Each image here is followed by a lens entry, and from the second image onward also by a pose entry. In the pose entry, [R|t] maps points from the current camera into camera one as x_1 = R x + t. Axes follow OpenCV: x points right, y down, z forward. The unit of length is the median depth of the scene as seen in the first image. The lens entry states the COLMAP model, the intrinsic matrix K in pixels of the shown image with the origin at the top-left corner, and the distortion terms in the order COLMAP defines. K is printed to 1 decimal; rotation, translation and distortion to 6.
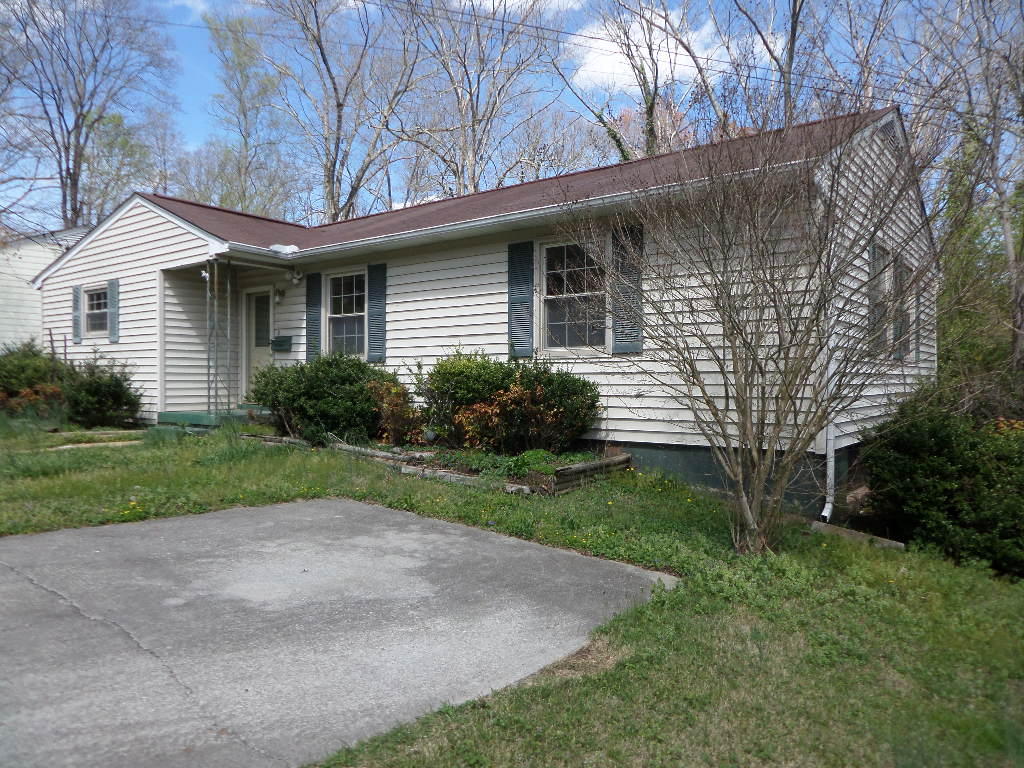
lens RADIAL K [[718.1, 0, 512.0], [0, 718.1, 384.0], [0, 0, 1]] dist [-0.017342, -0.000071]
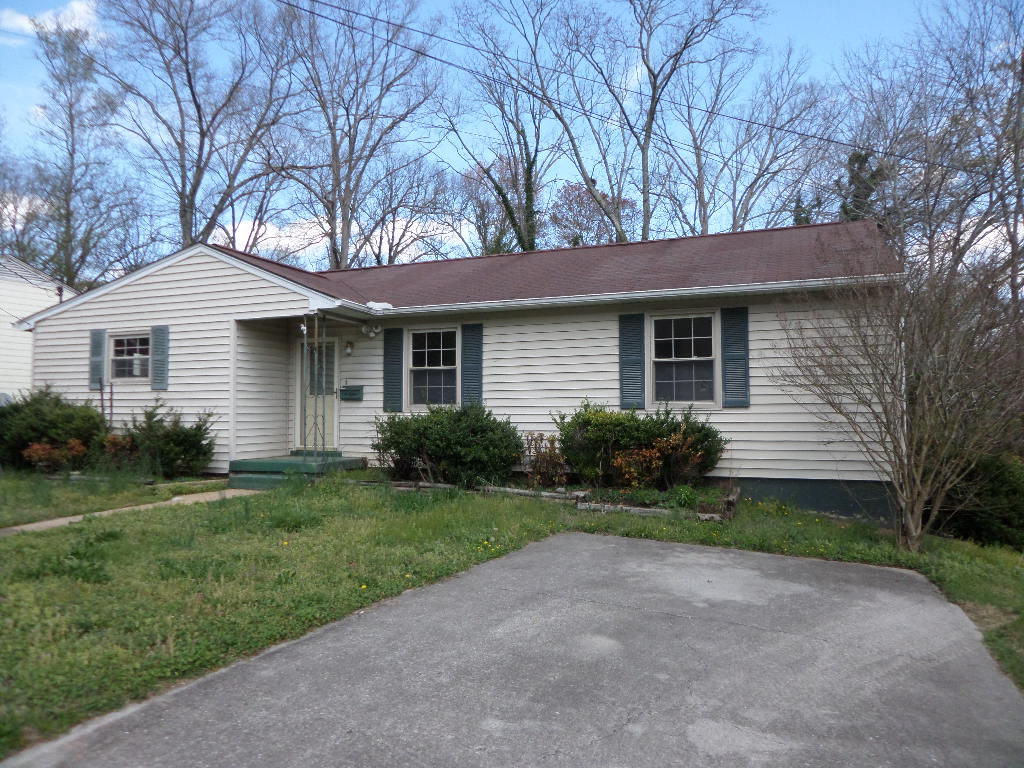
lens RADIAL K [[718.1, 0, 512.0], [0, 718.1, 384.0], [0, 0, 1]] dist [-0.017342, -0.000071]
pose [[0.961828, 0.004844, 0.273611, -0.416990], [0.008455, 0.998840, -0.047406, -0.018927], [-0.273524, 0.047909, 0.960671, -0.082794]]
